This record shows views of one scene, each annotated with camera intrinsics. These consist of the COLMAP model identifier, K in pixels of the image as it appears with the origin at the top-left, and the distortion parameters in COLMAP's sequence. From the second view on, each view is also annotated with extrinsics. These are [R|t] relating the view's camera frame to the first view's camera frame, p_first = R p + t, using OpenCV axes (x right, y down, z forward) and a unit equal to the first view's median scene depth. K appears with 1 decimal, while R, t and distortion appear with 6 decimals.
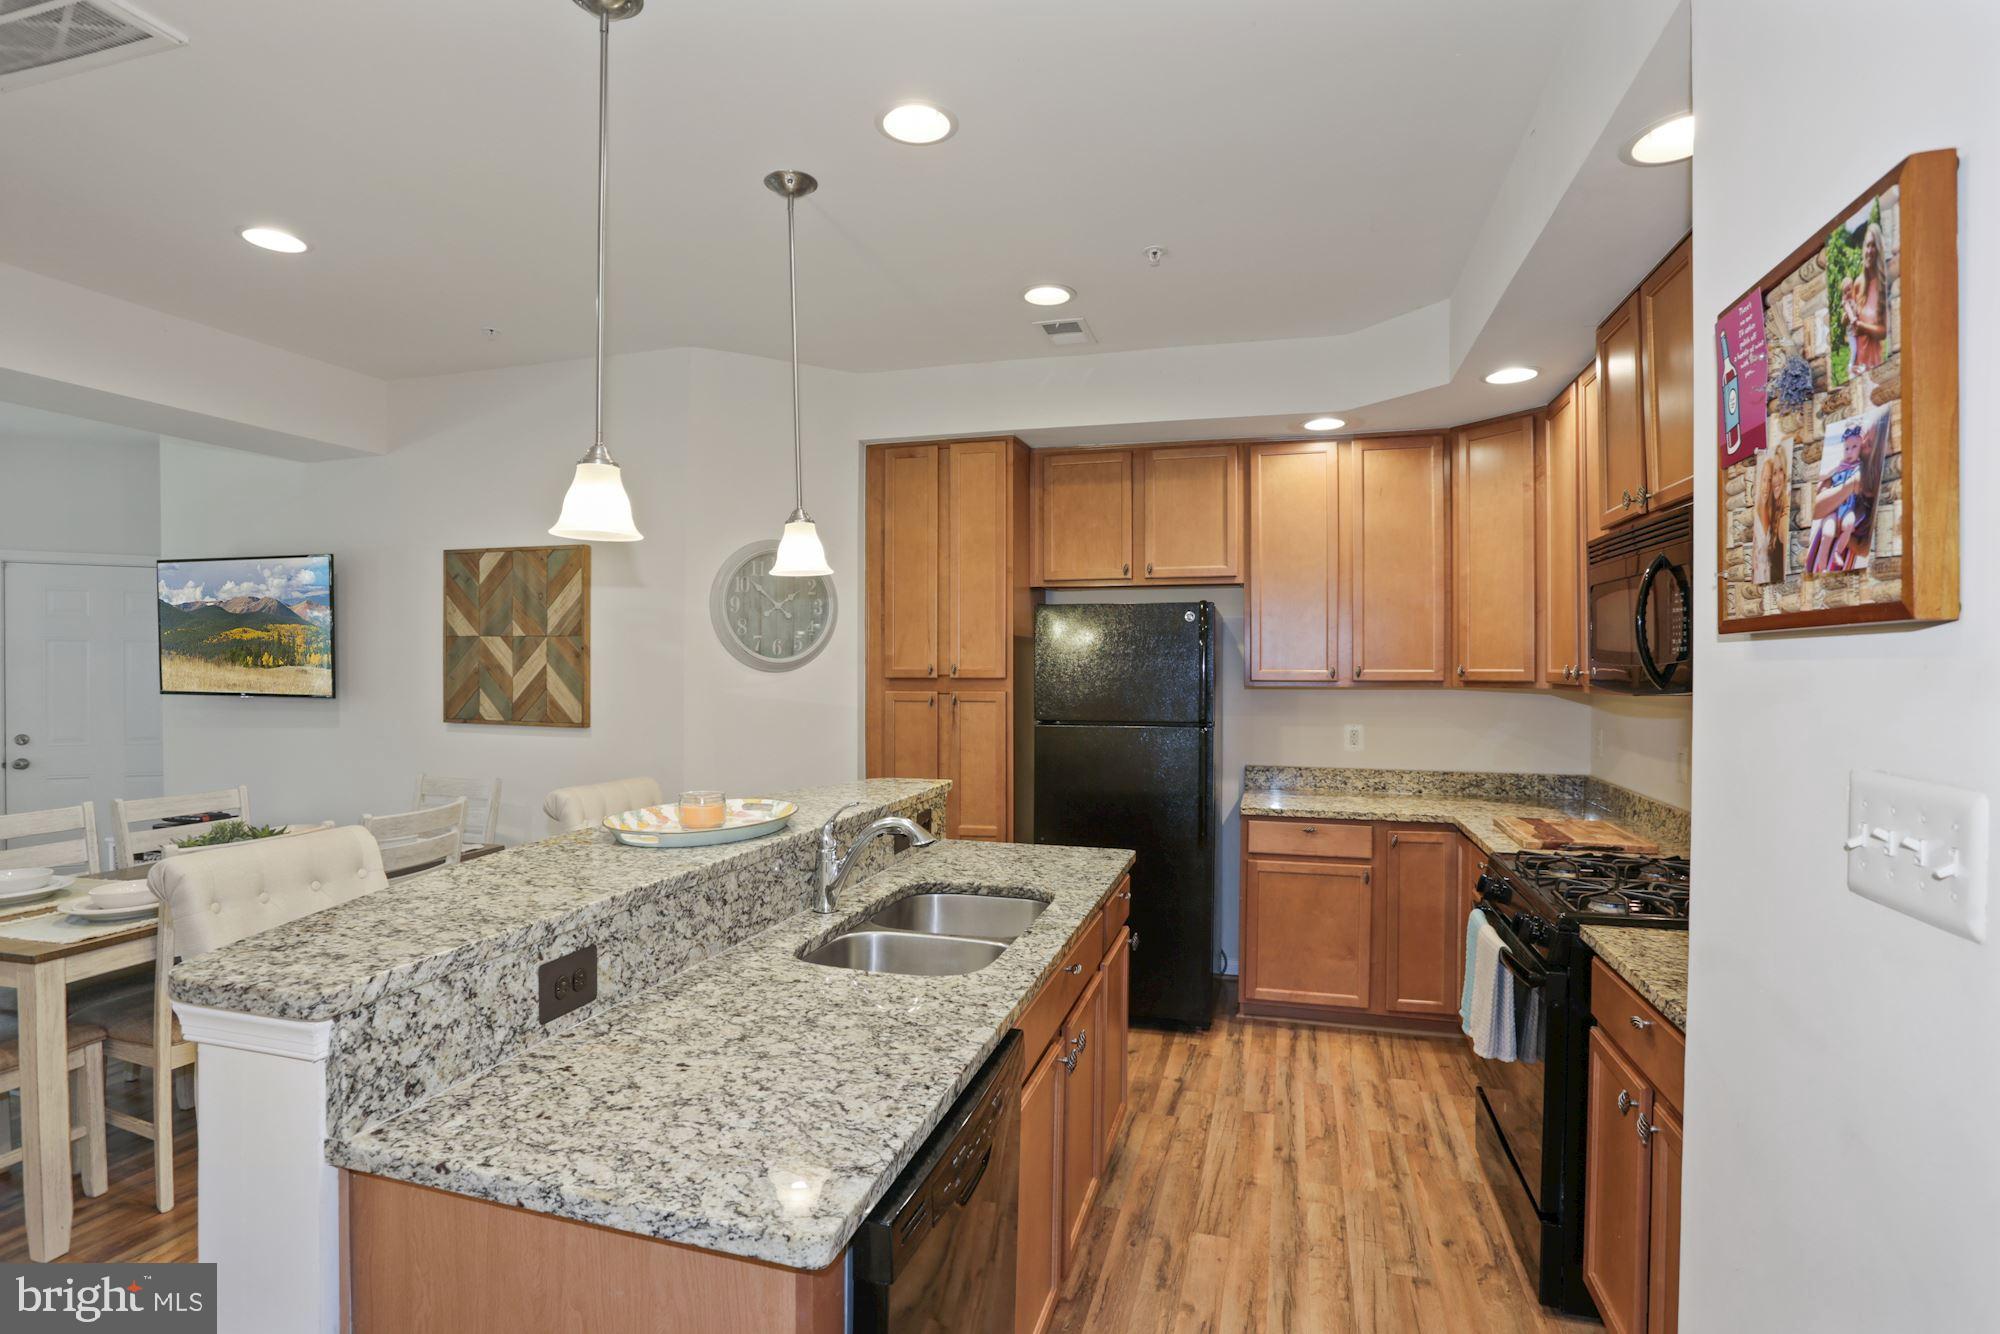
lens RADIAL K [[978.4, 0, 1006.7], [0, 978.4, 653.9], [0, 0, 1]] dist [-0.094217, 0.043700]
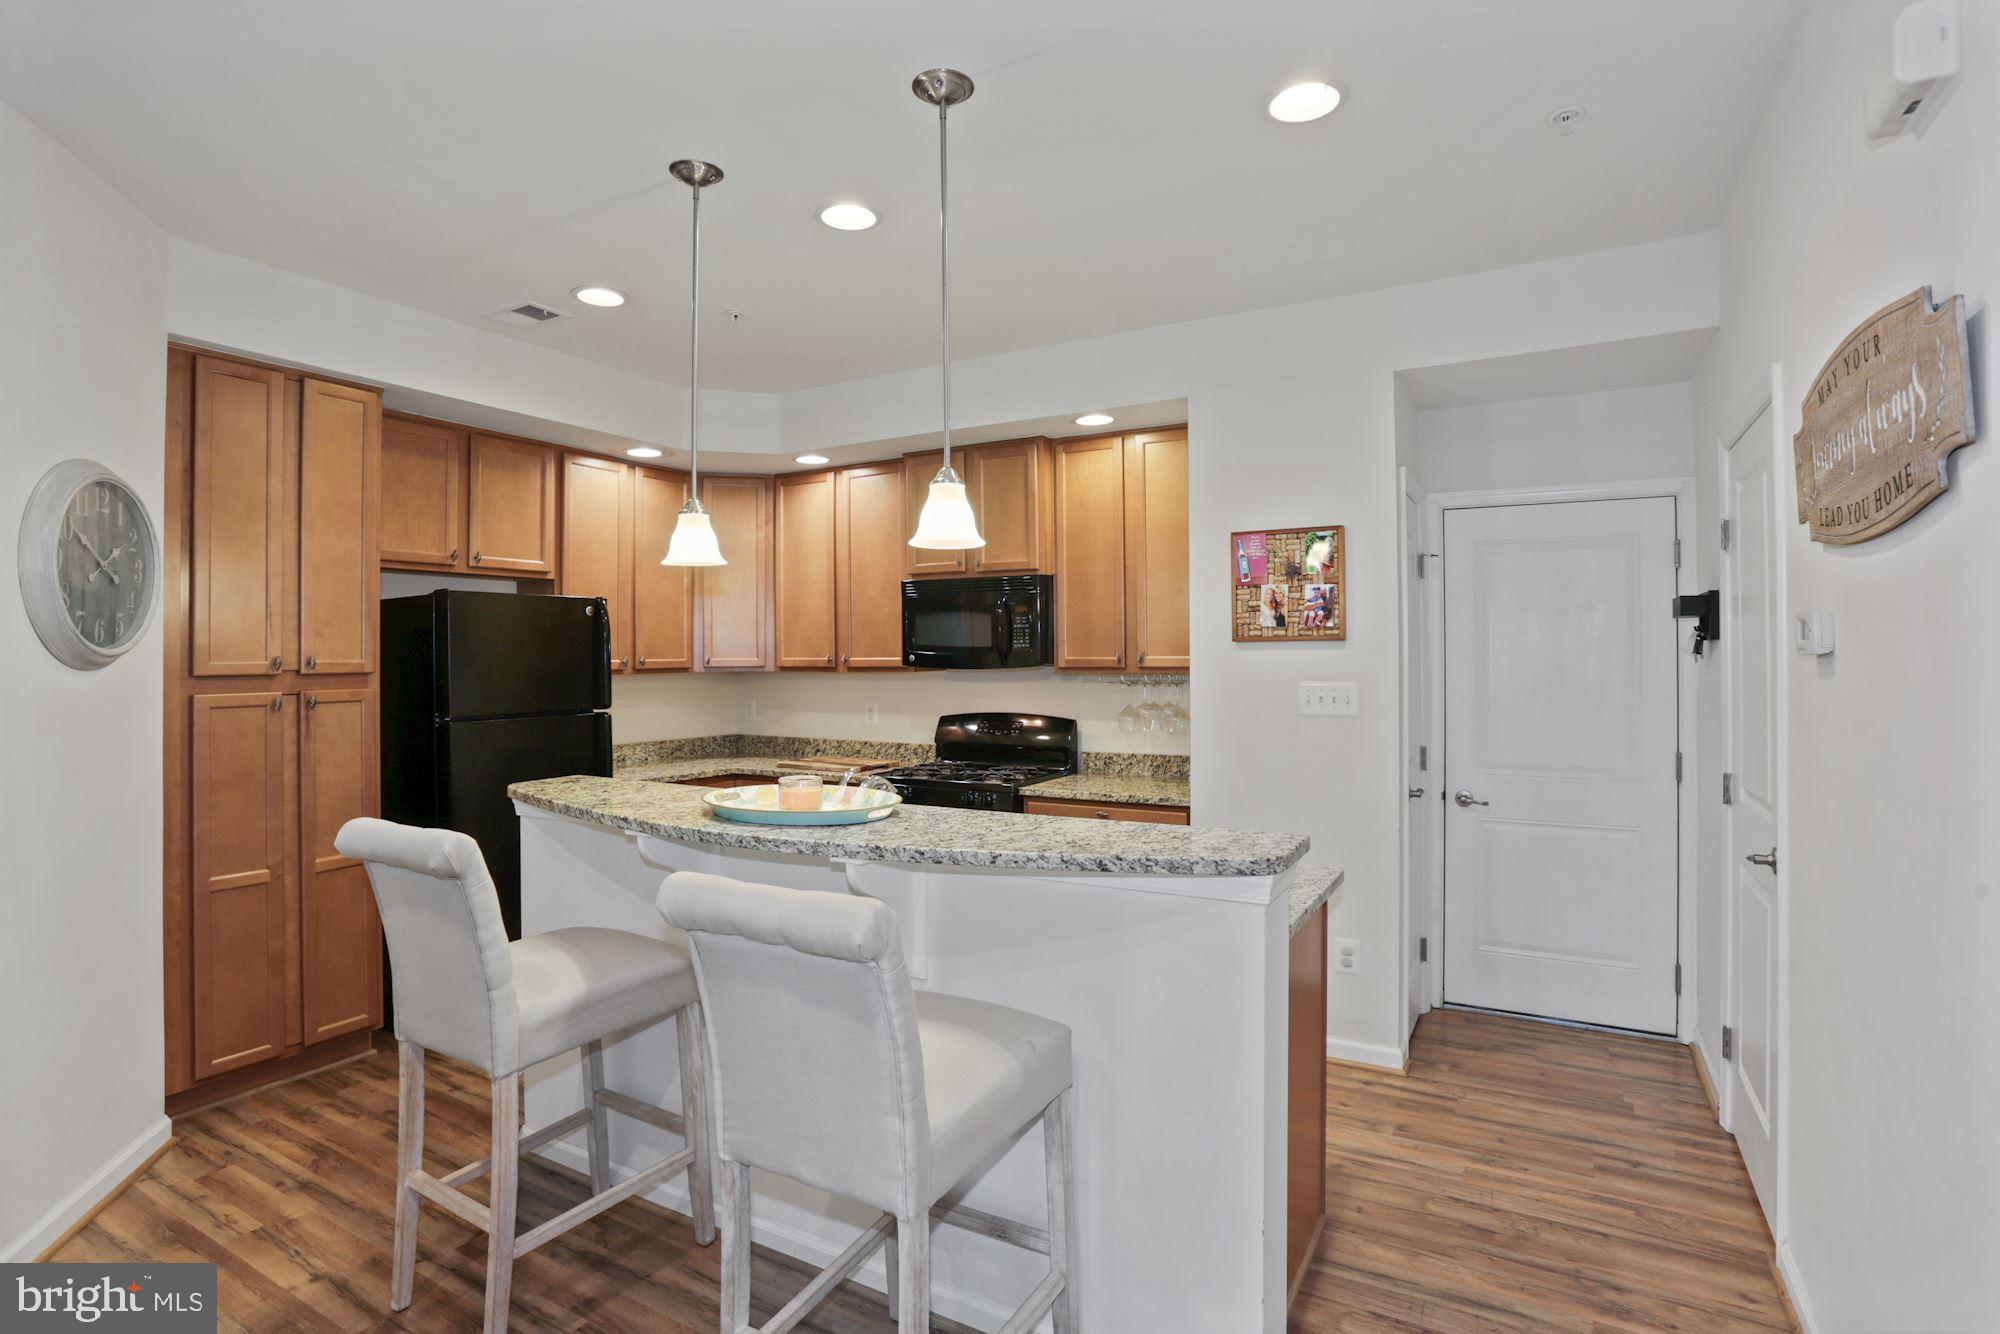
lens RADIAL K [[978.4, 0, 1006.7], [0, 978.4, 653.9], [0, 0, 1]] dist [-0.094217, 0.043700]
pose [[0.236384, -0.002151, 0.971657, -0.683288], [-0.004261, 0.999986, 0.003250, 0.003640], [-0.971650, -0.004908, 0.236371, 0.276048]]
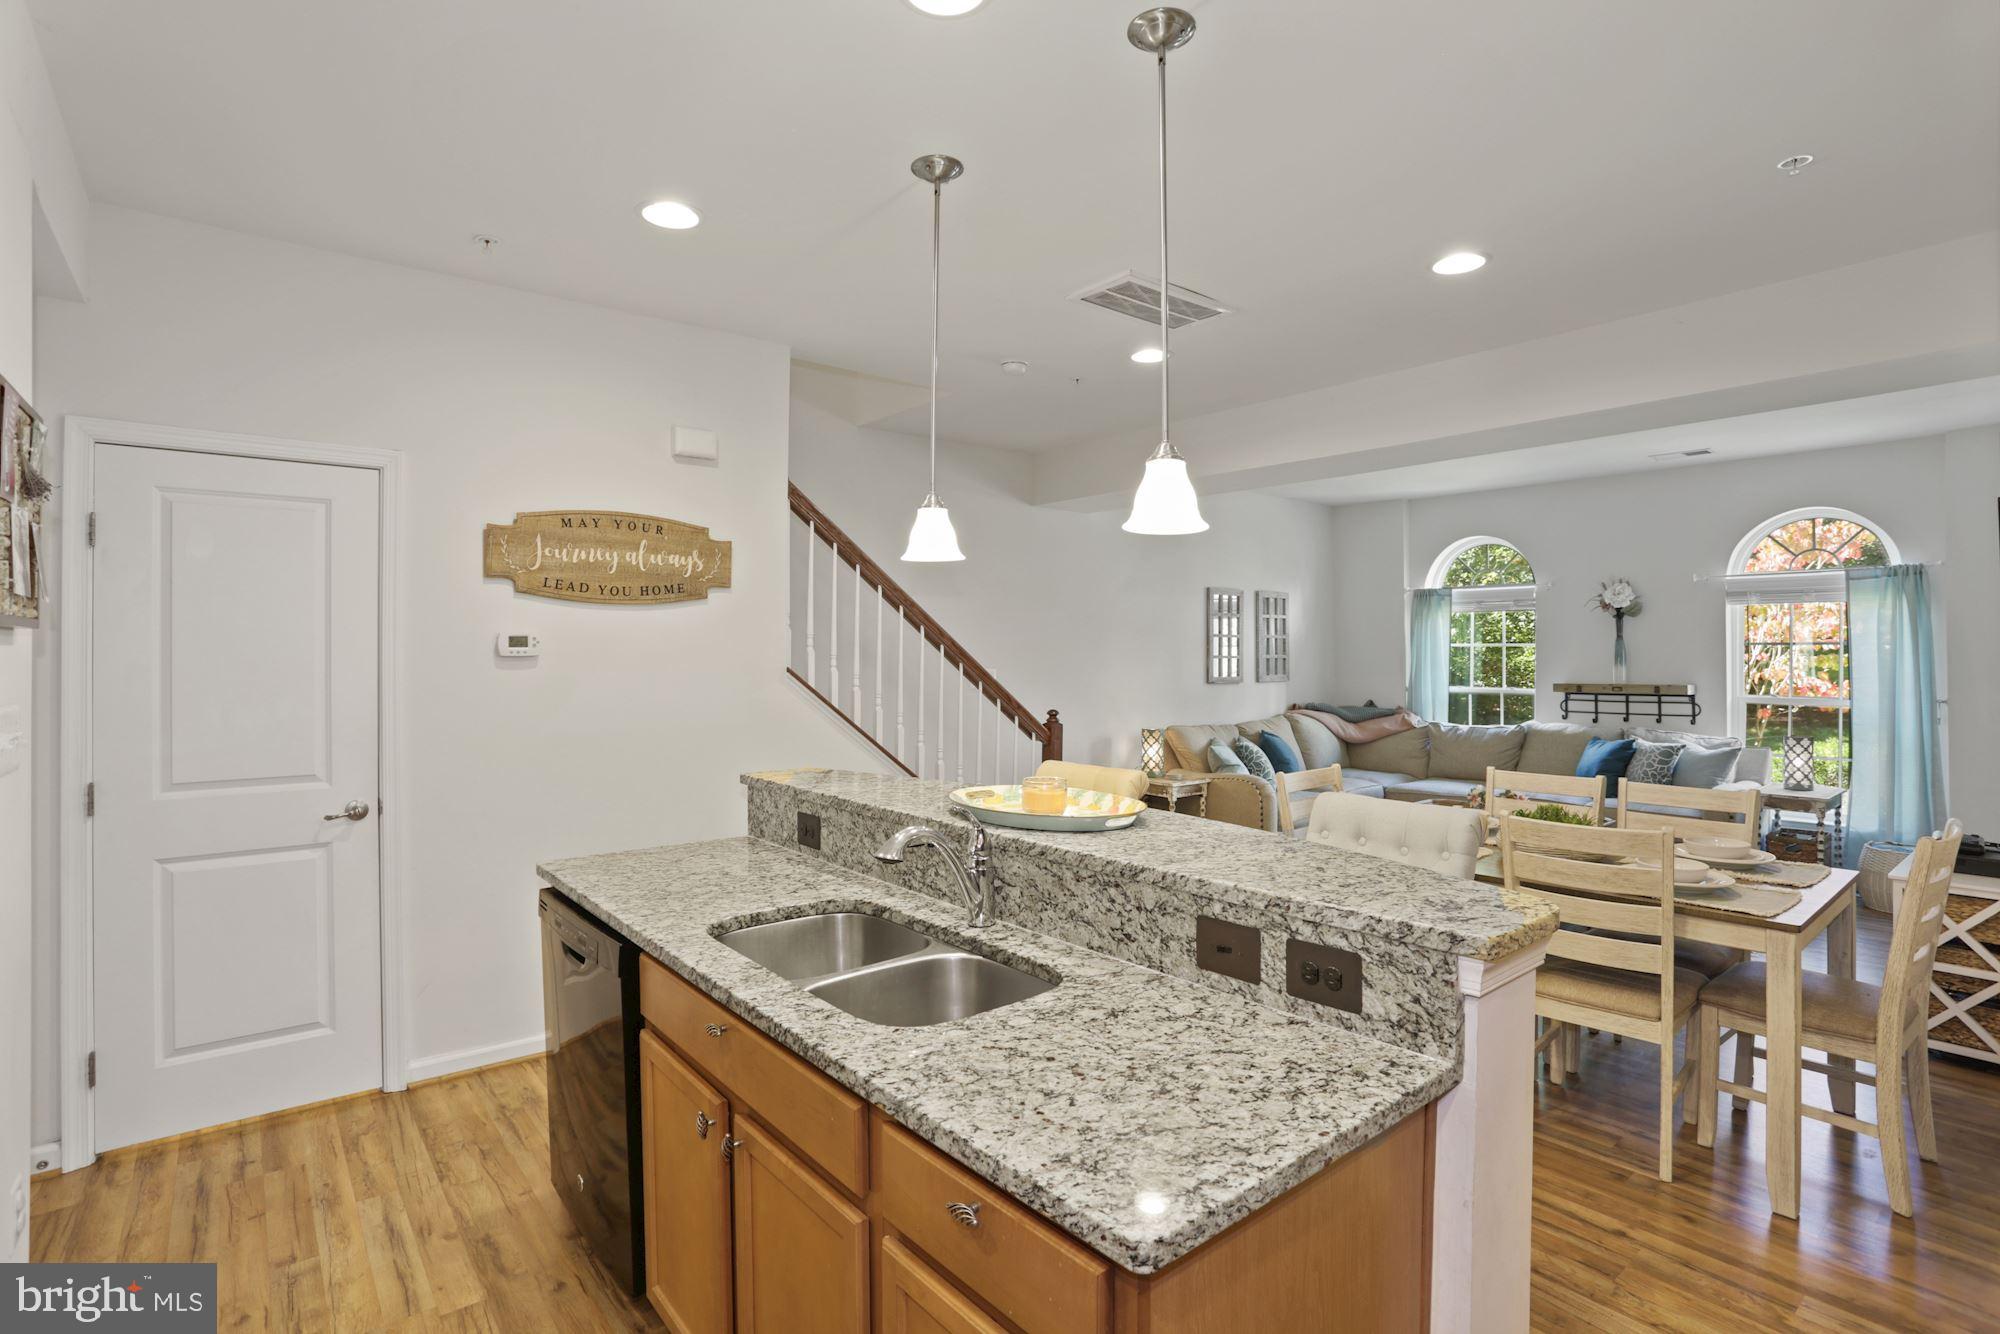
lens RADIAL K [[978.4, 0, 1006.7], [0, 978.4, 653.9], [0, 0, 1]] dist [-0.094217, 0.043700]
pose [[-0.562204, -0.003639, -0.826990, 0.292486], [0.006877, 0.999935, -0.009075, 0.011785], [0.826970, -0.010790, -0.562143, 0.814905]]
